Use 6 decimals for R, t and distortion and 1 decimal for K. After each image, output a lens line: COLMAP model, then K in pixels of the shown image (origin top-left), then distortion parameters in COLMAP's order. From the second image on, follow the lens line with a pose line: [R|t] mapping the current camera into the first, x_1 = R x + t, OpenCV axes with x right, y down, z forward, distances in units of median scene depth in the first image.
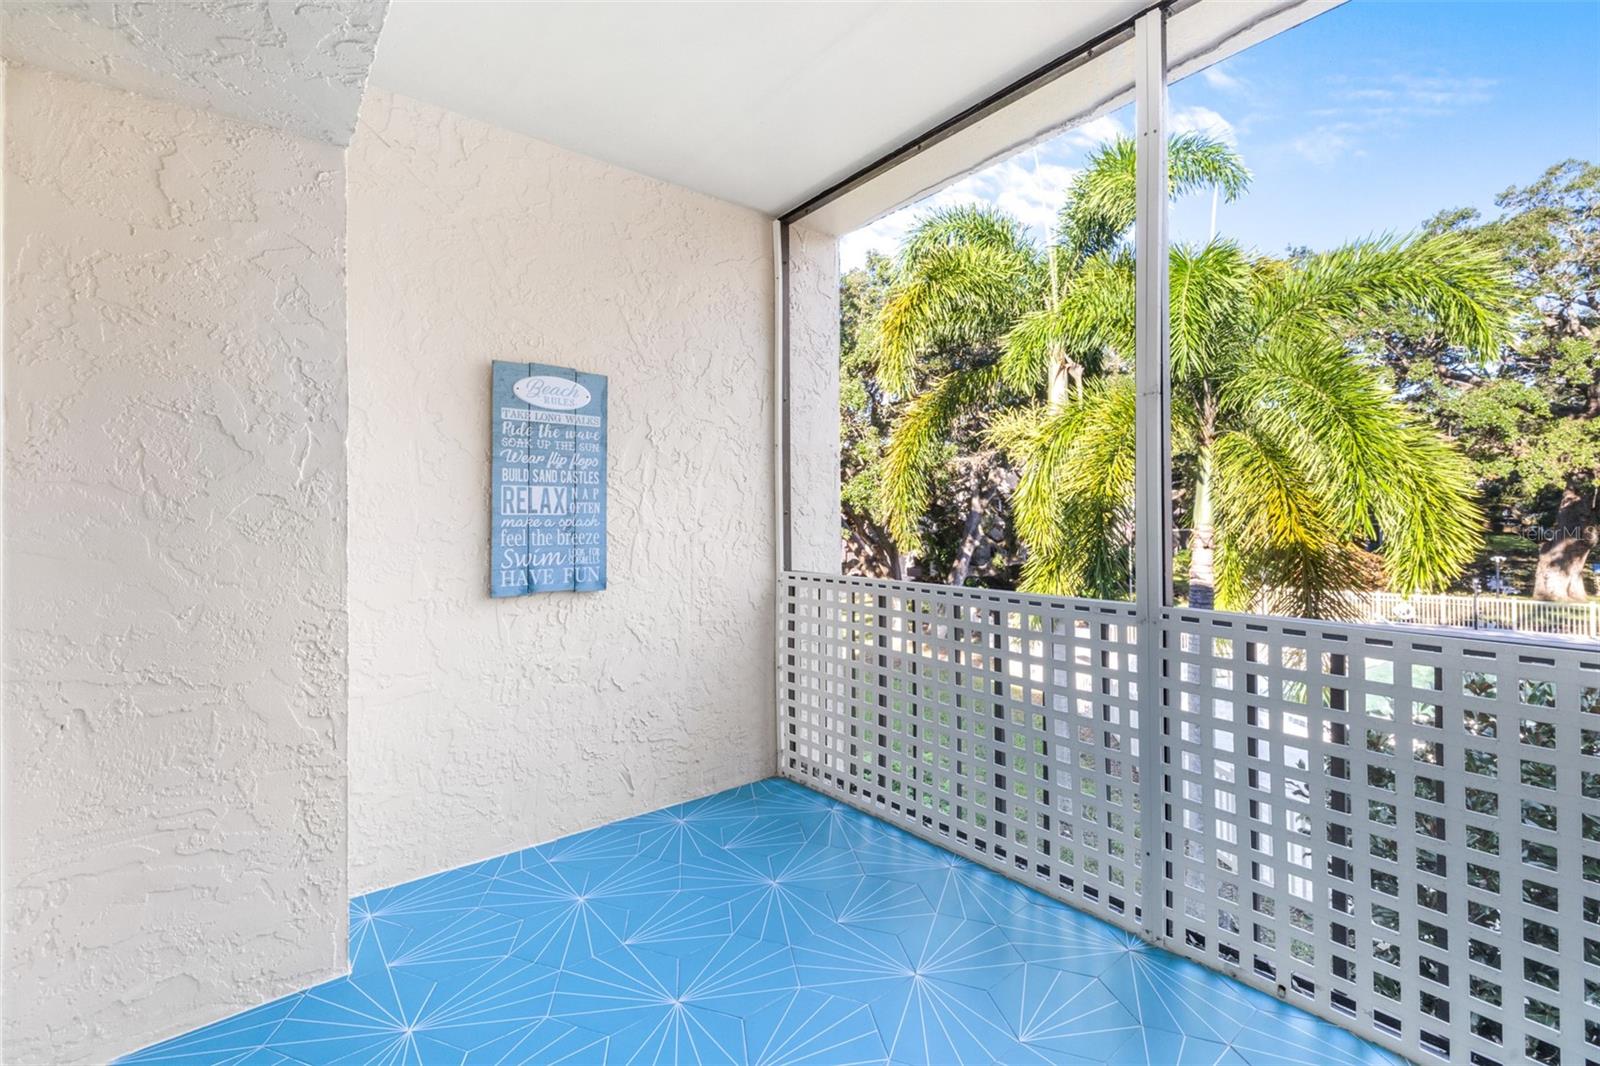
lens RADIAL K [[685.5, 0, 811.9], [0, 685.5, 504.1], [0, 0, 1]] dist [-0.004317, 0.001011]
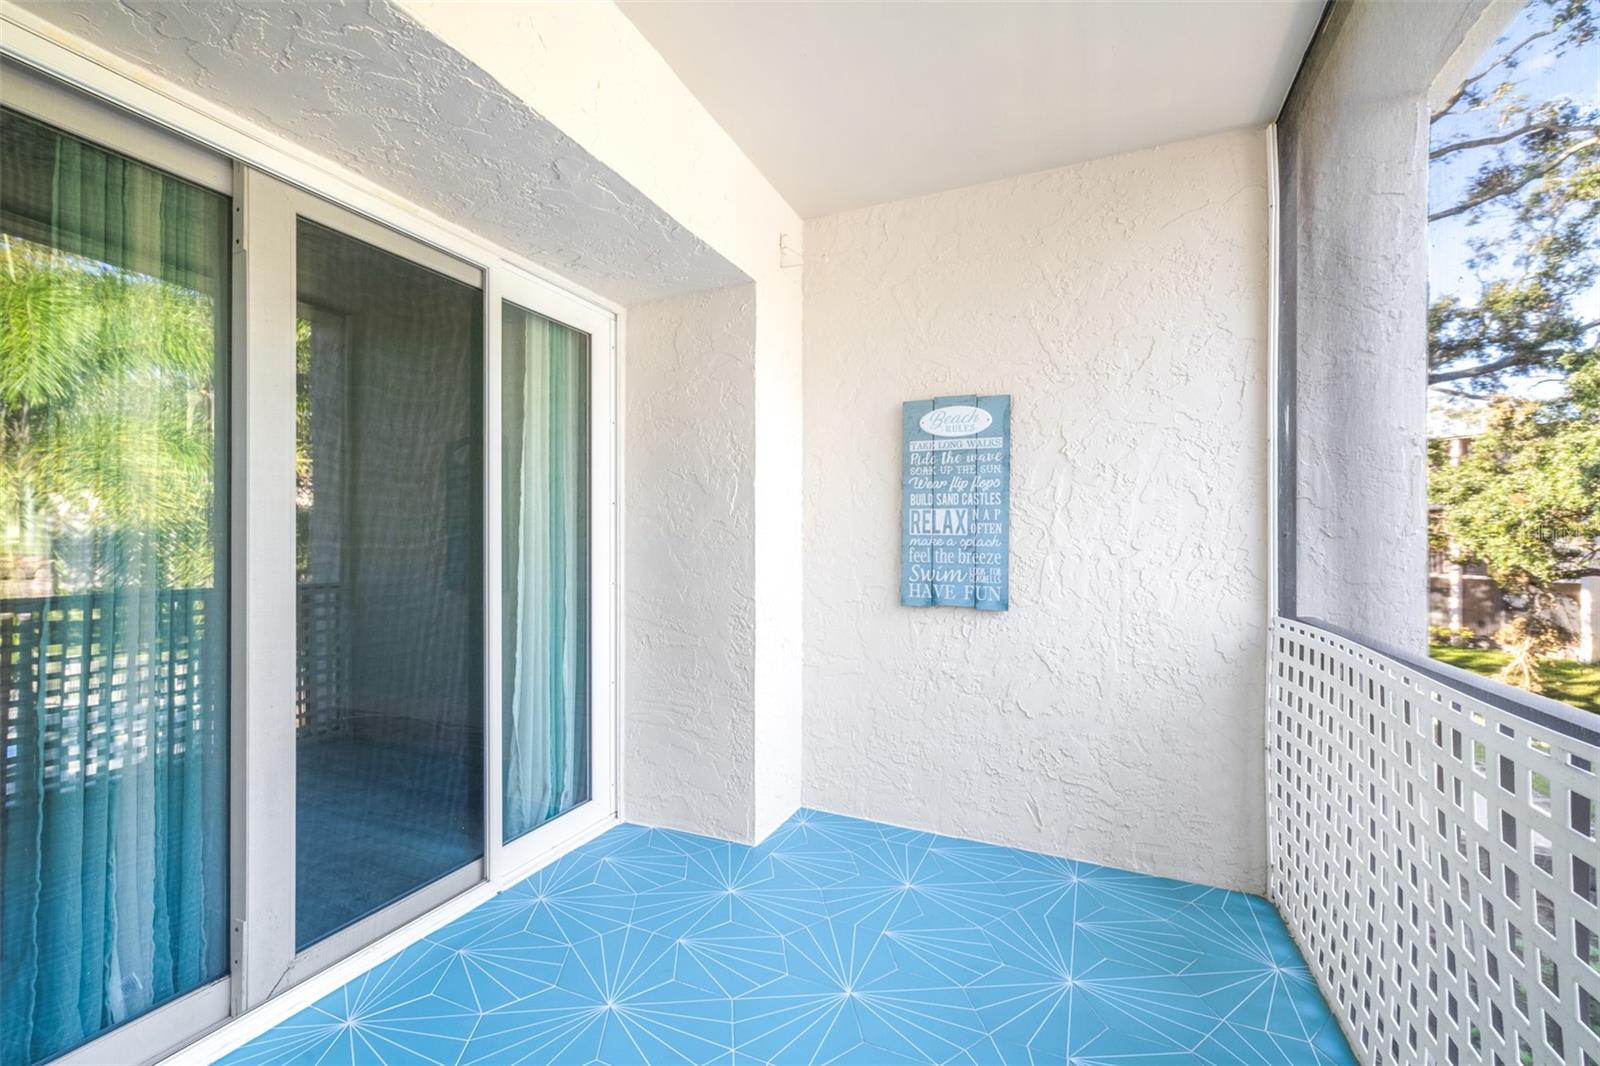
lens RADIAL K [[685.5, 0, 804.4], [0, 685.5, 534.6], [0, 0, 1]] dist [-0.004317, 0.001011]
pose [[0.446344, 0.001213, -0.894861, 0.463653], [0.006928, 0.999964, 0.004811, 0.008108], [0.894835, -0.008348, 0.446319, 0.300434]]
